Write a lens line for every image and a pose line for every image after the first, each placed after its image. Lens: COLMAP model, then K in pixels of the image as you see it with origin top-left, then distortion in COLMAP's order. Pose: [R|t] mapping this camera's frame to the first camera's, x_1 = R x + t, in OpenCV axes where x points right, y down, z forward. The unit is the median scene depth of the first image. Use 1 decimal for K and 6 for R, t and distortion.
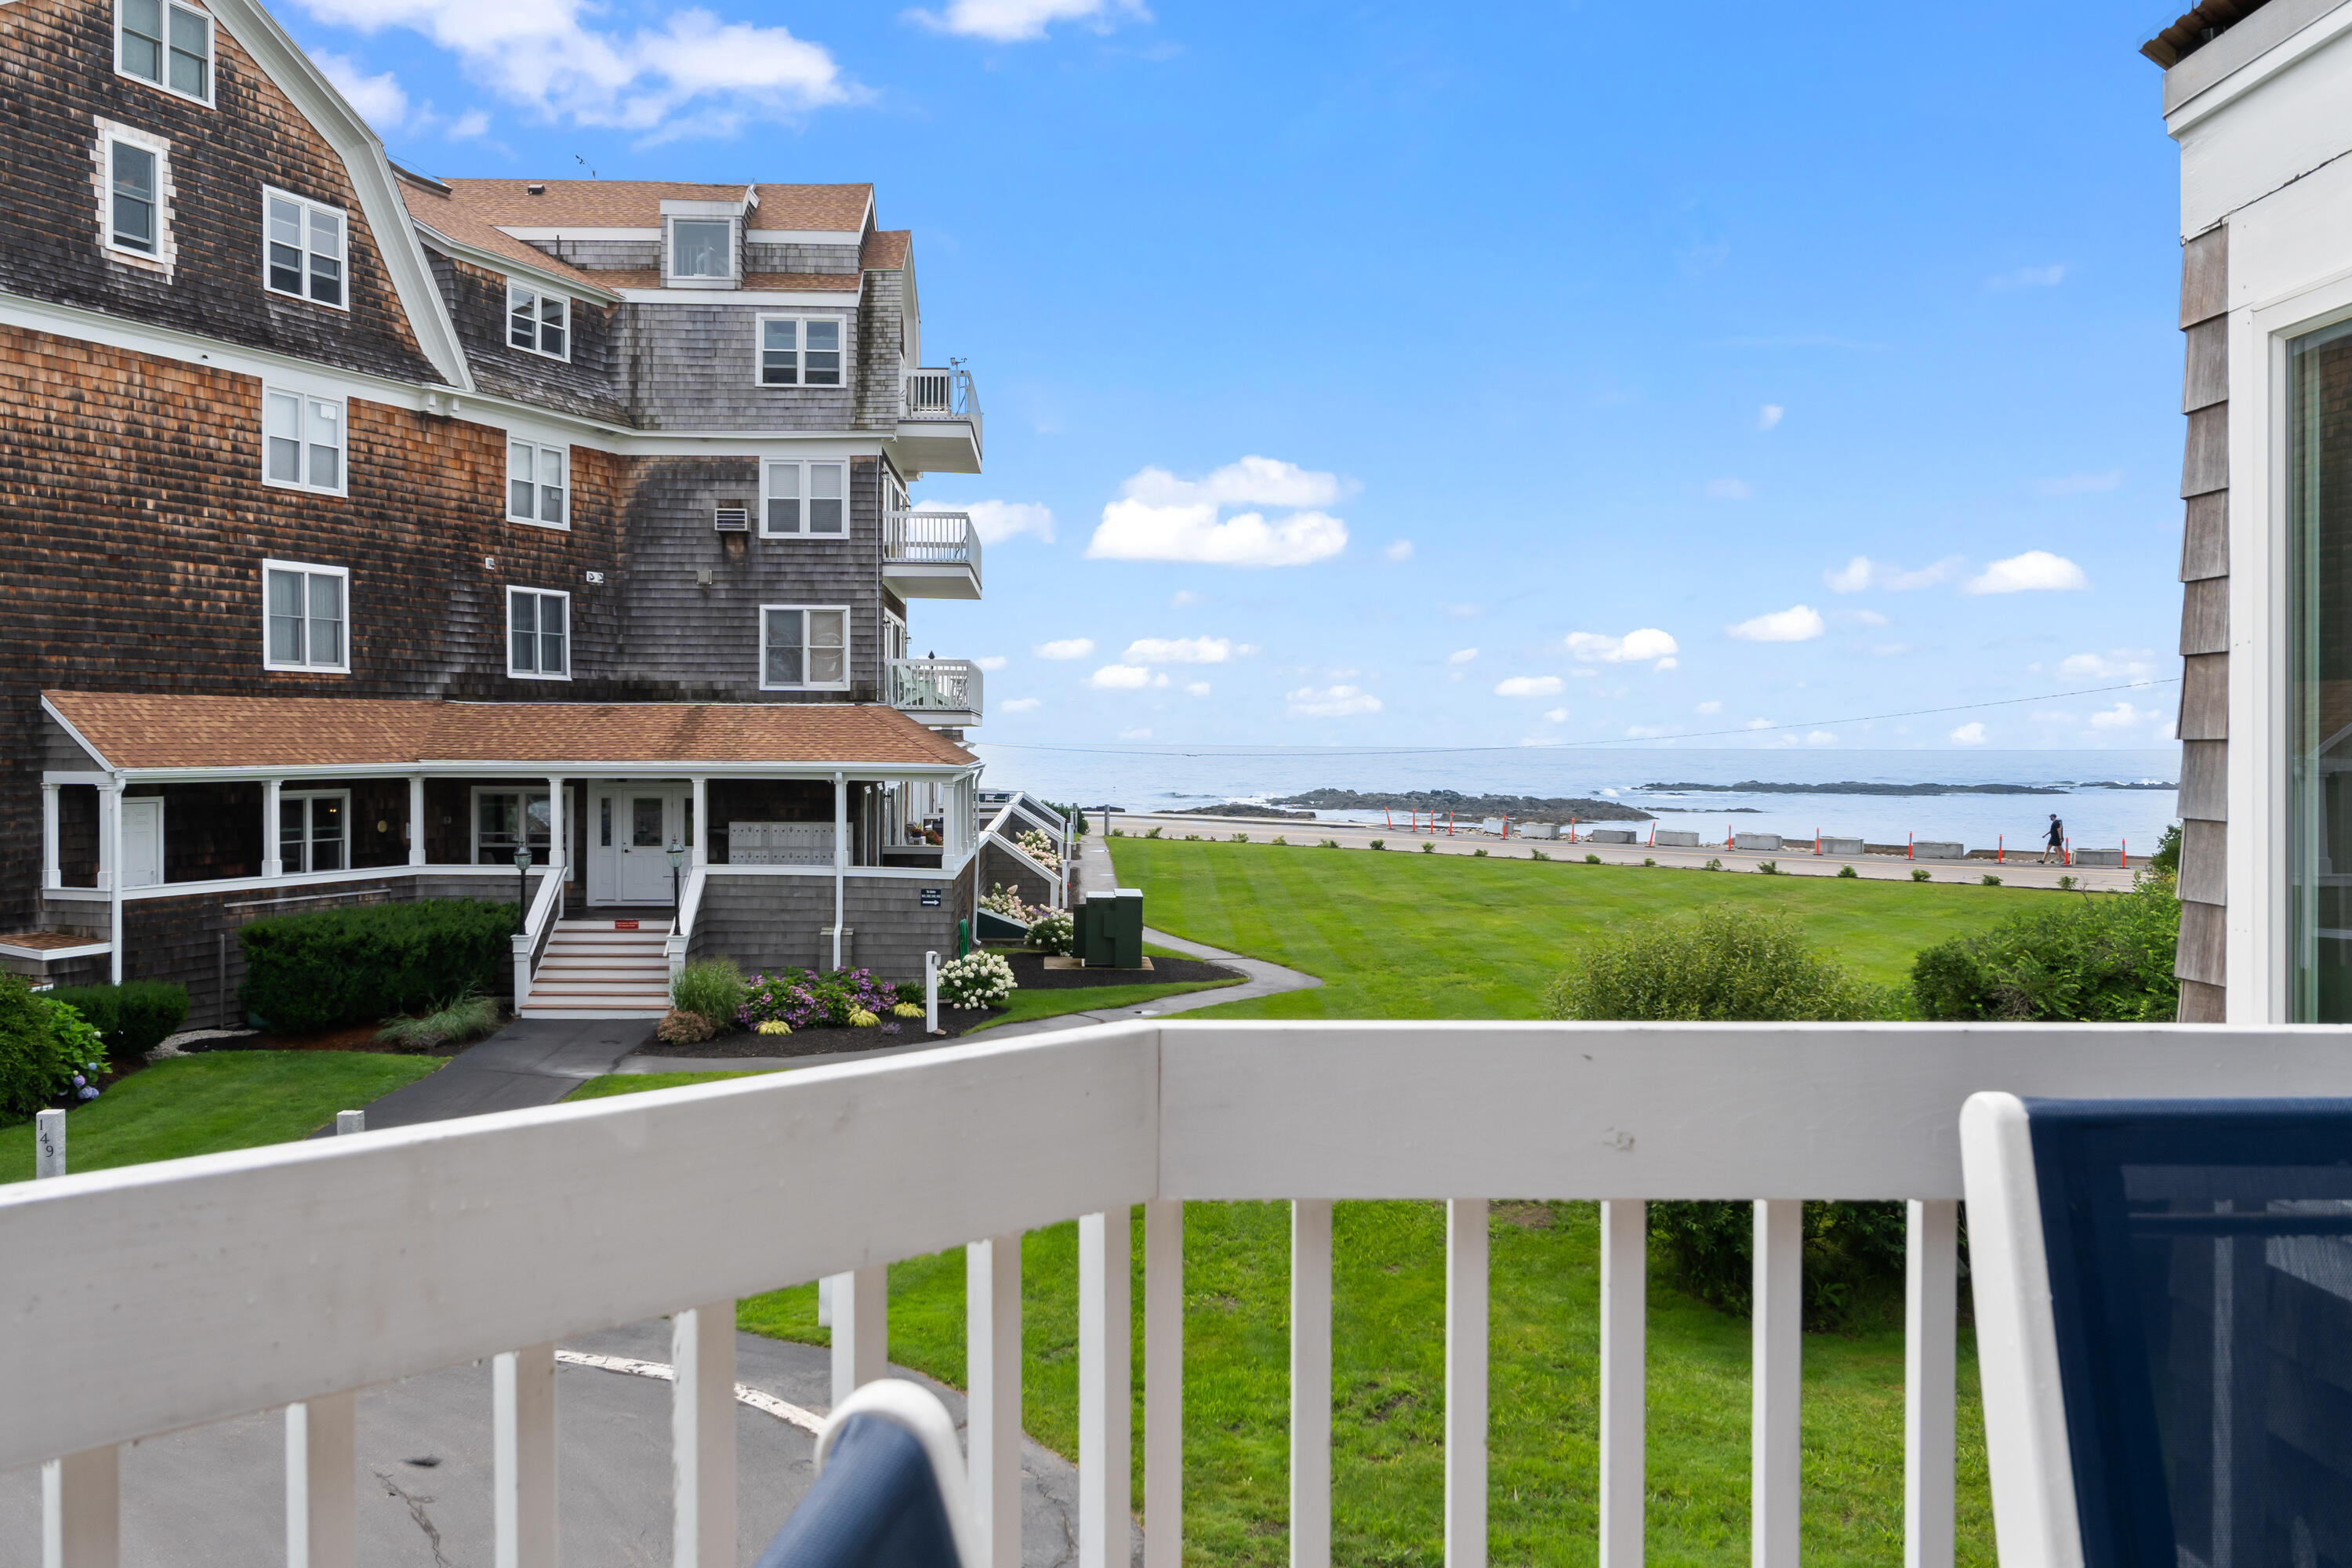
lens RADIAL K [[2053.2, 0, 1180.1], [0, 2053.2, 763.8], [0, 0, 1]] dist [0.002578, 0.005846]
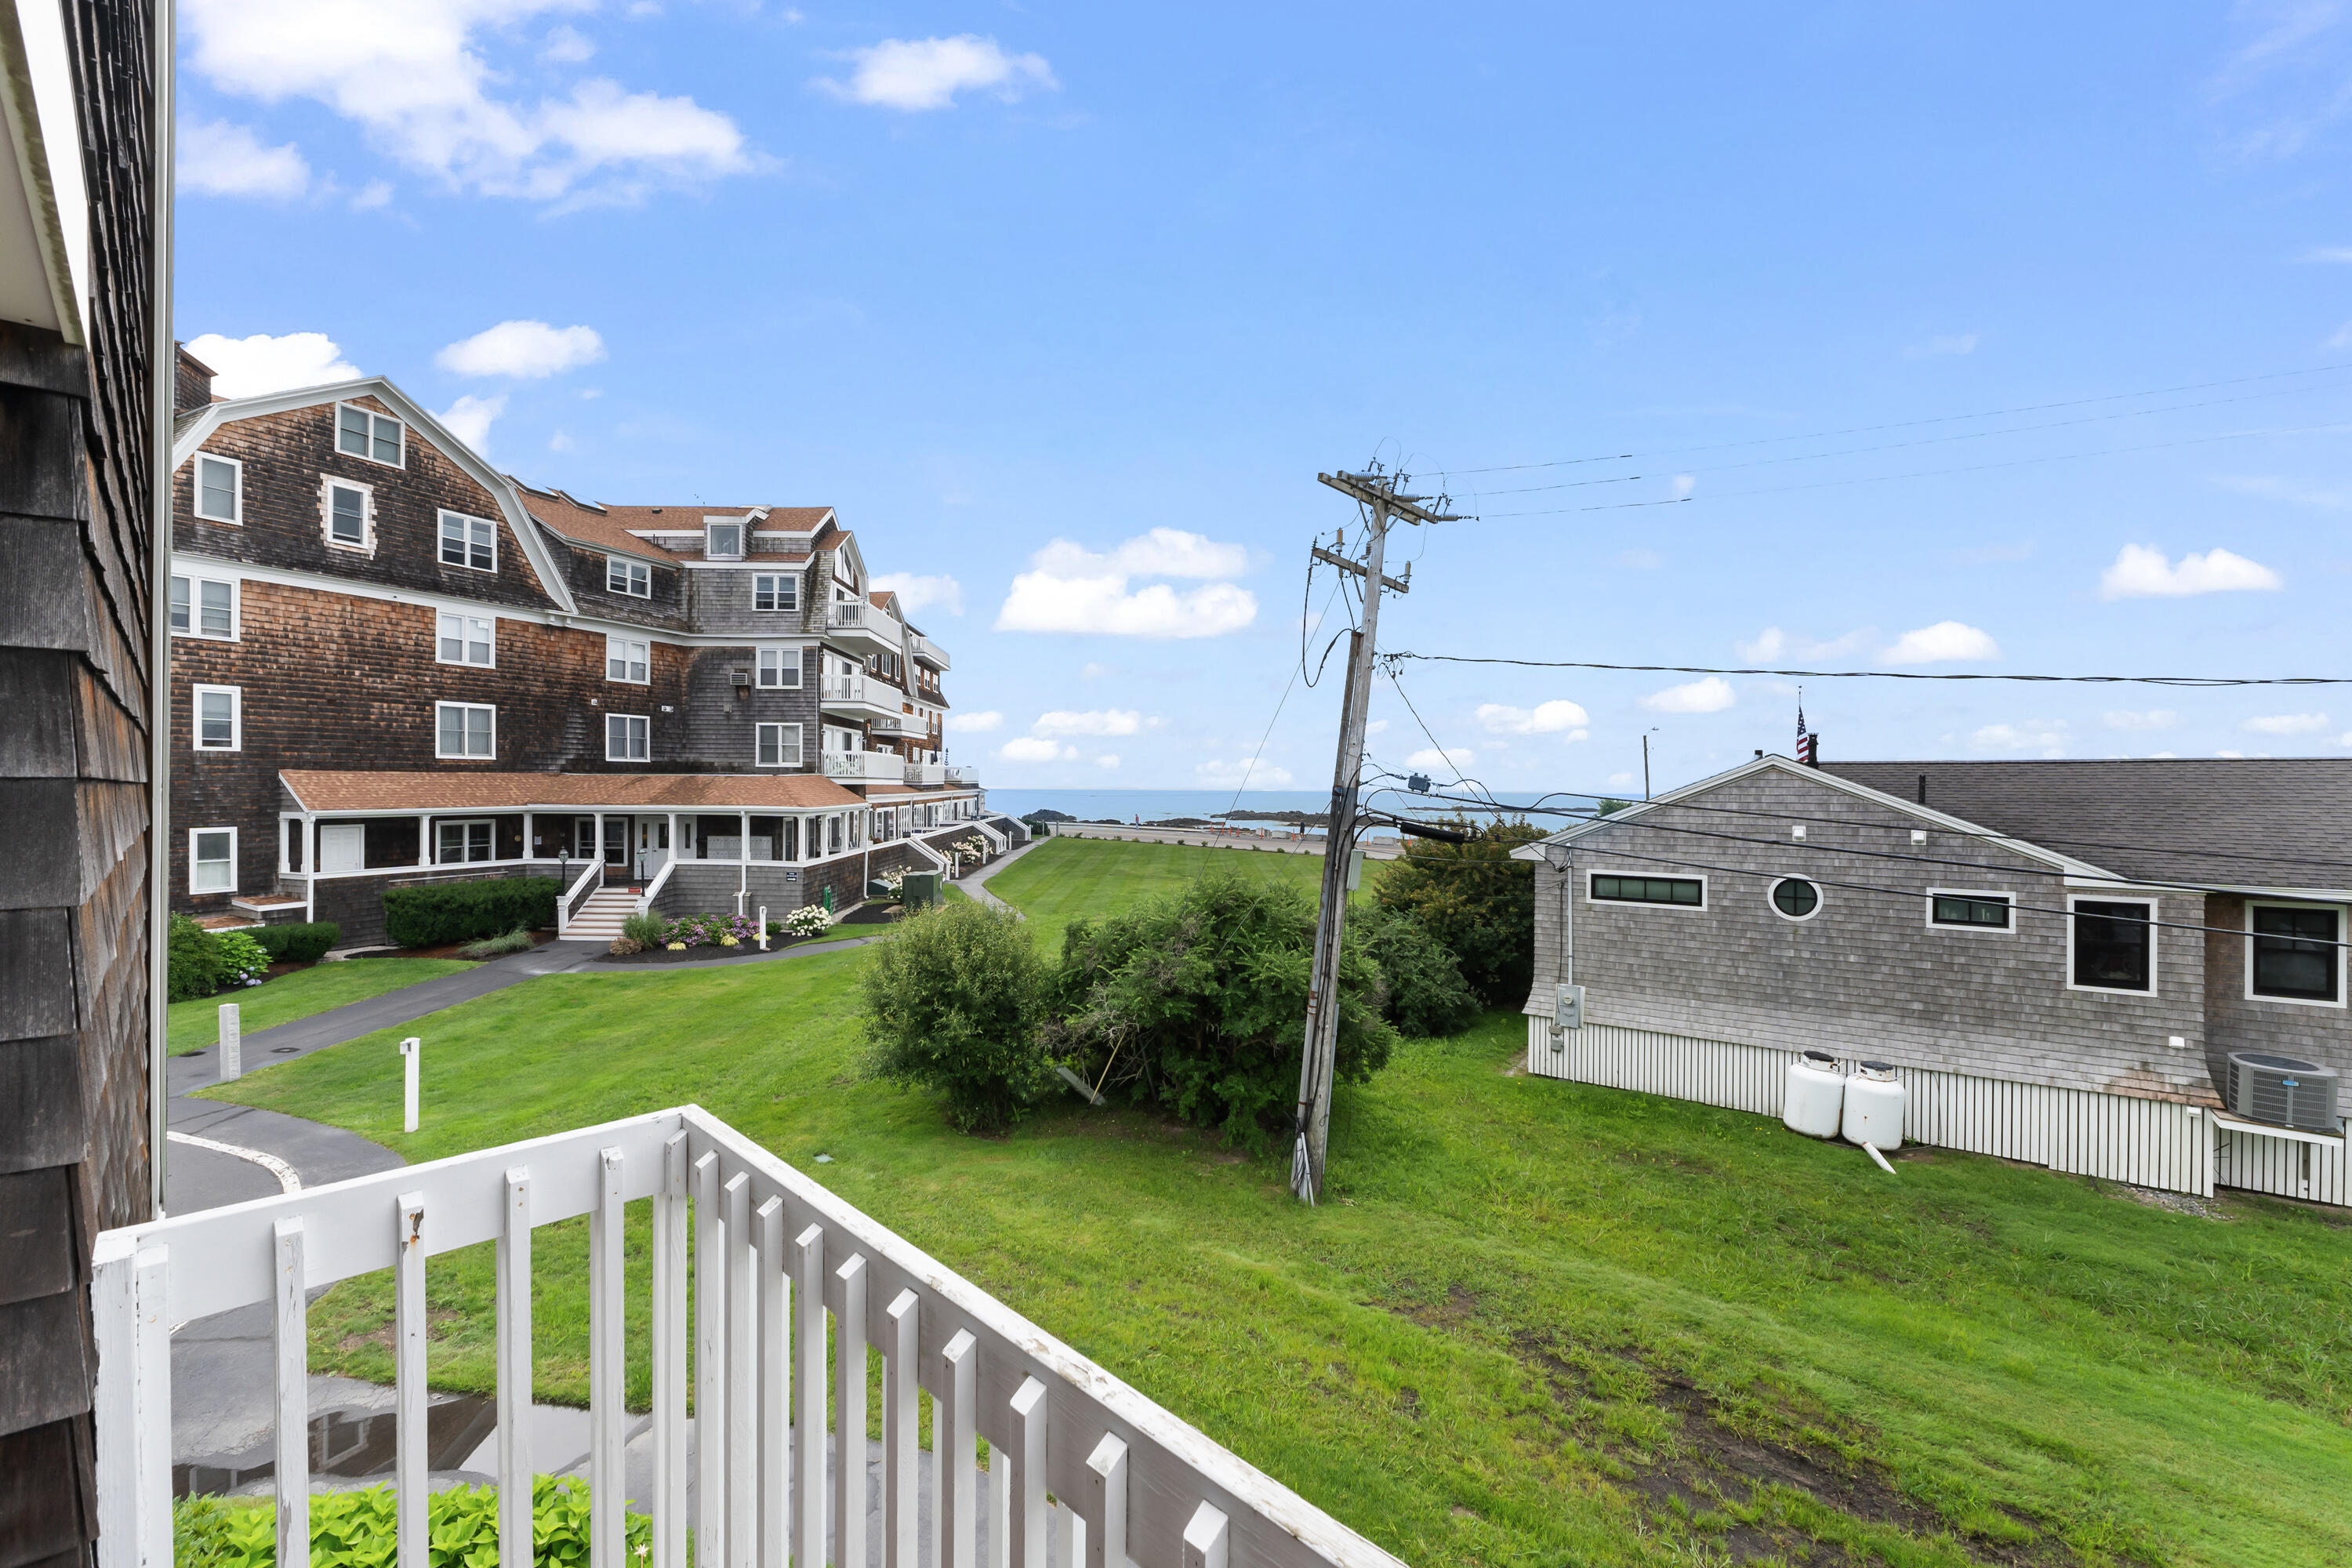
lens RADIAL K [[1008.6, 0, 1174.5], [0, 1008.6, 781.7], [0, 0, 1]] dist [-0.003152, -0.000470]
pose [[0.999406, 0.000890, -0.034459, 0.245375], [-0.001379, 0.999899, -0.014180, -0.009590], [0.034442, 0.014219, 0.999306, 0.067460]]
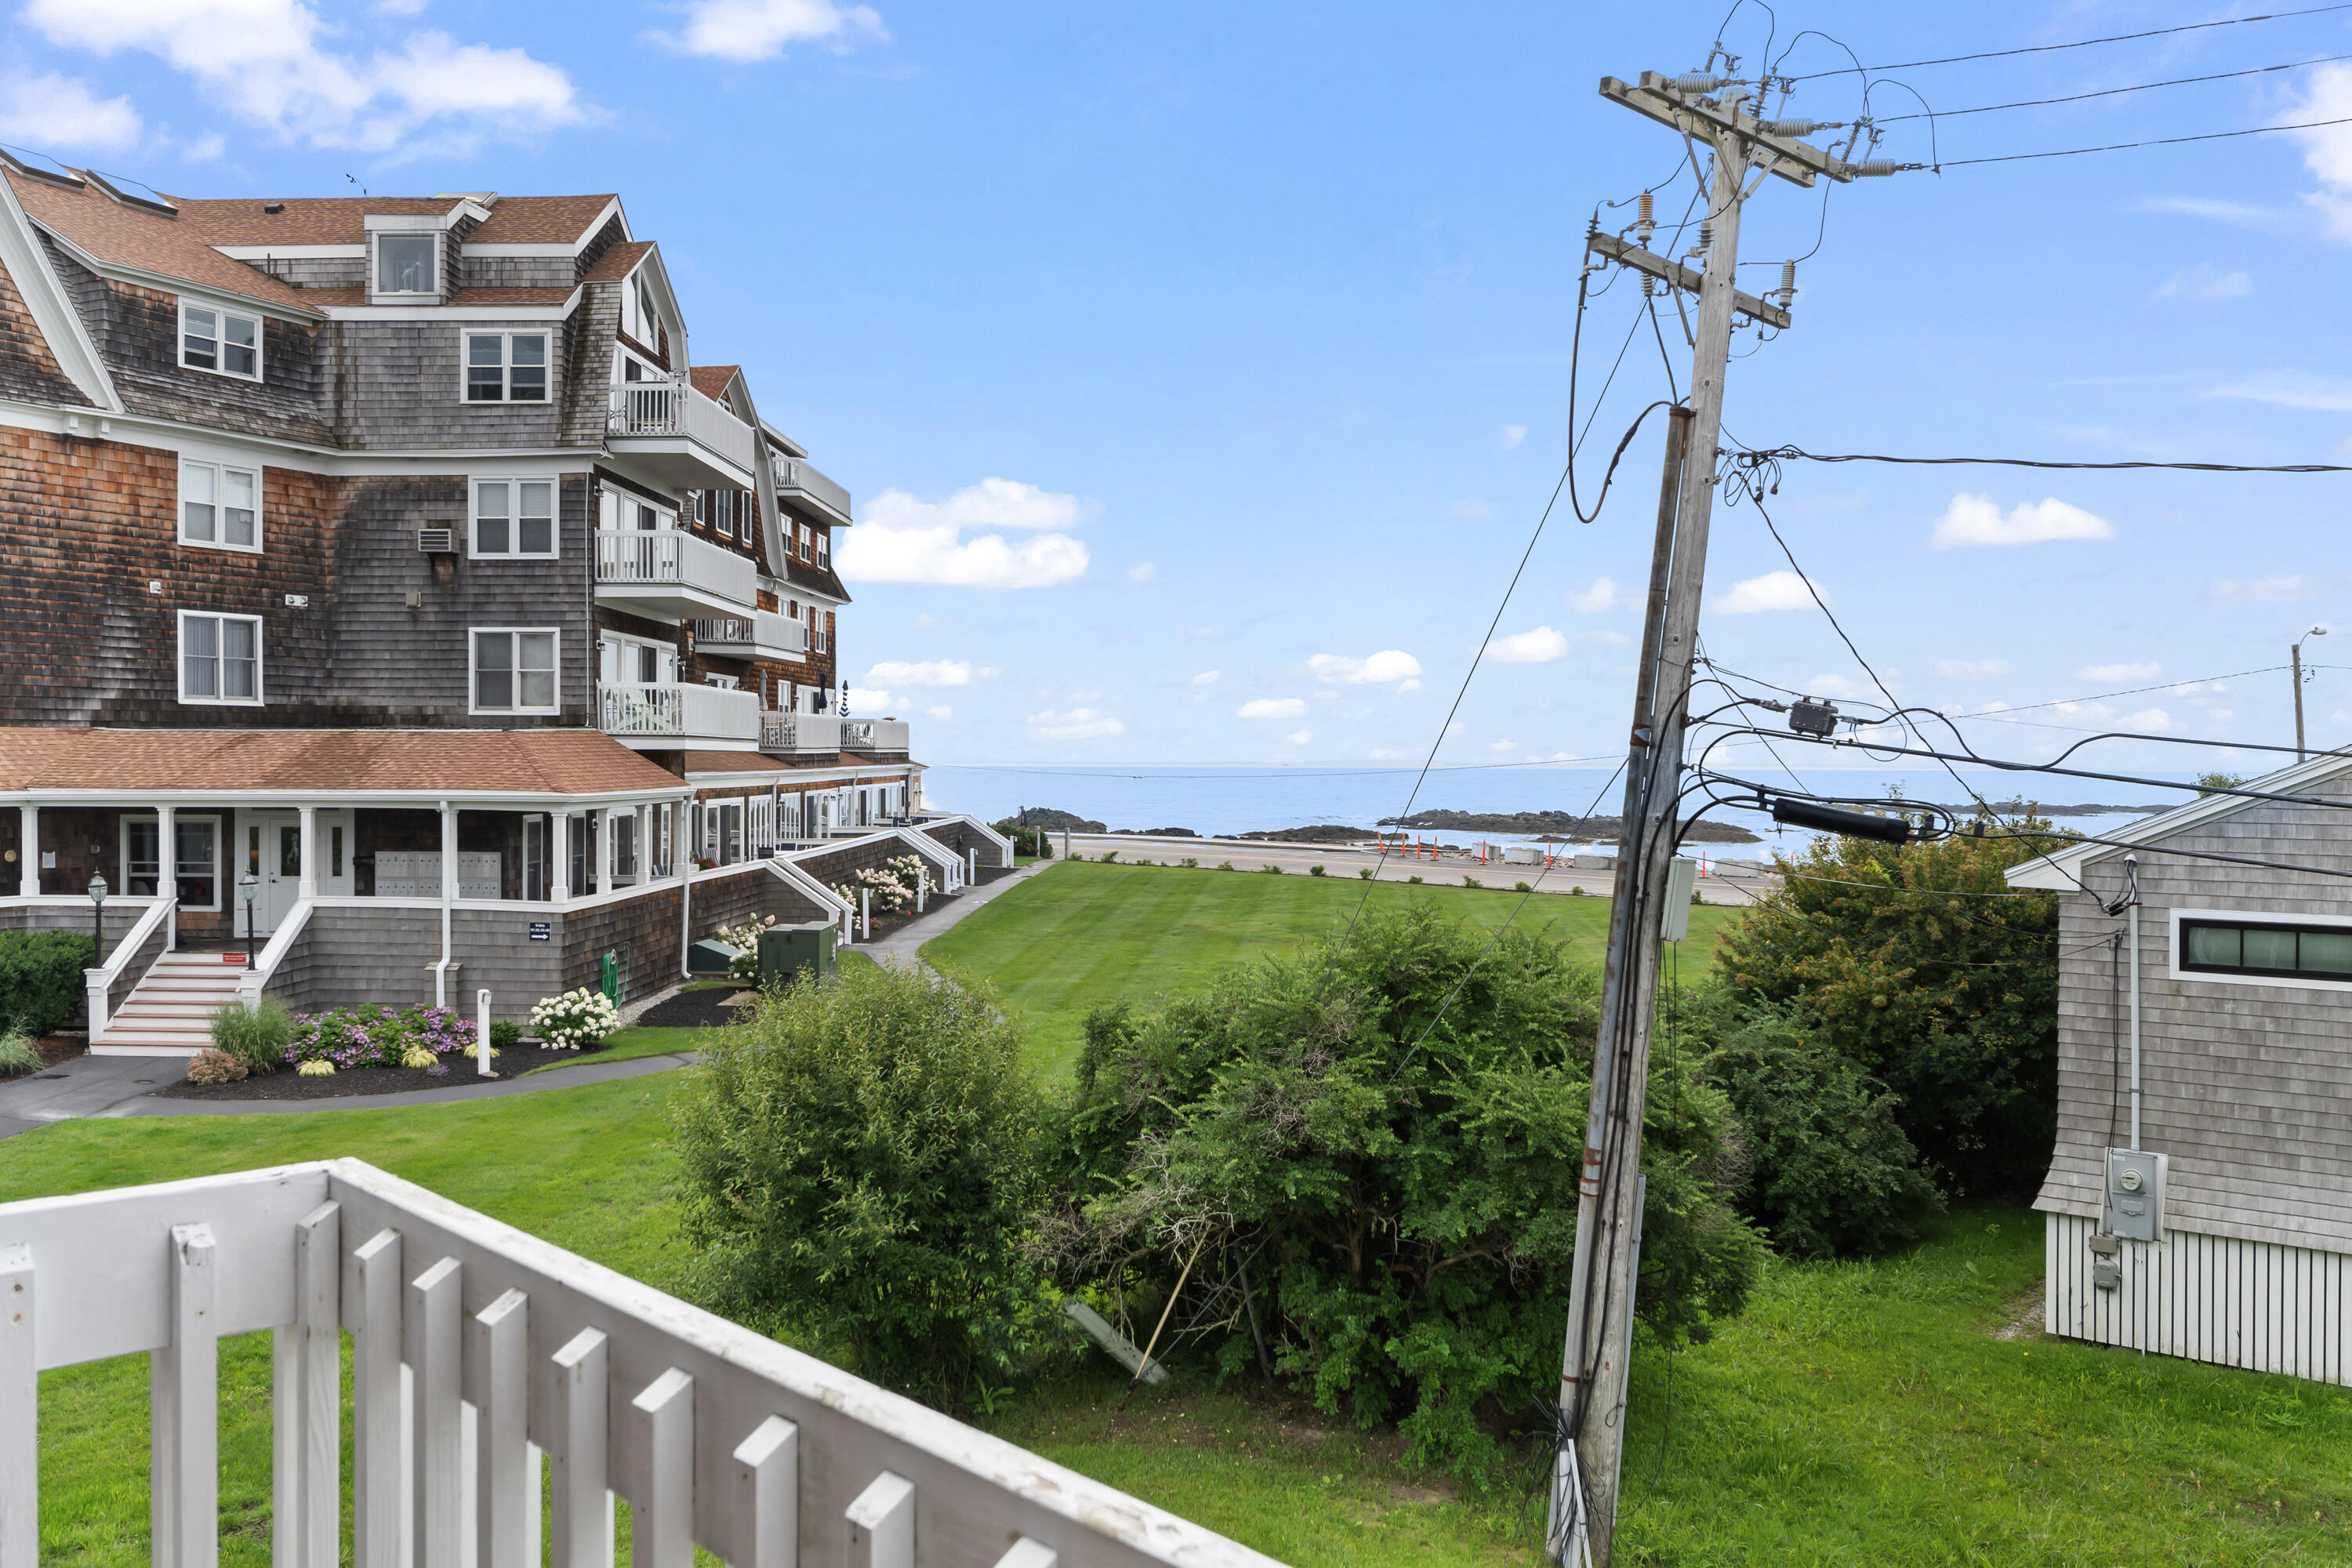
lens RADIAL K [[2053.2, 0, 1180.1], [0, 2053.2, 763.8], [0, 0, 1]] dist [0.002578, 0.005846]
pose [[0.995507, -0.001418, -0.094677, 0.245222], [0.000555, 0.999958, -0.009147, -0.003895], [0.094686, 0.009054, 0.995466, 0.067741]]
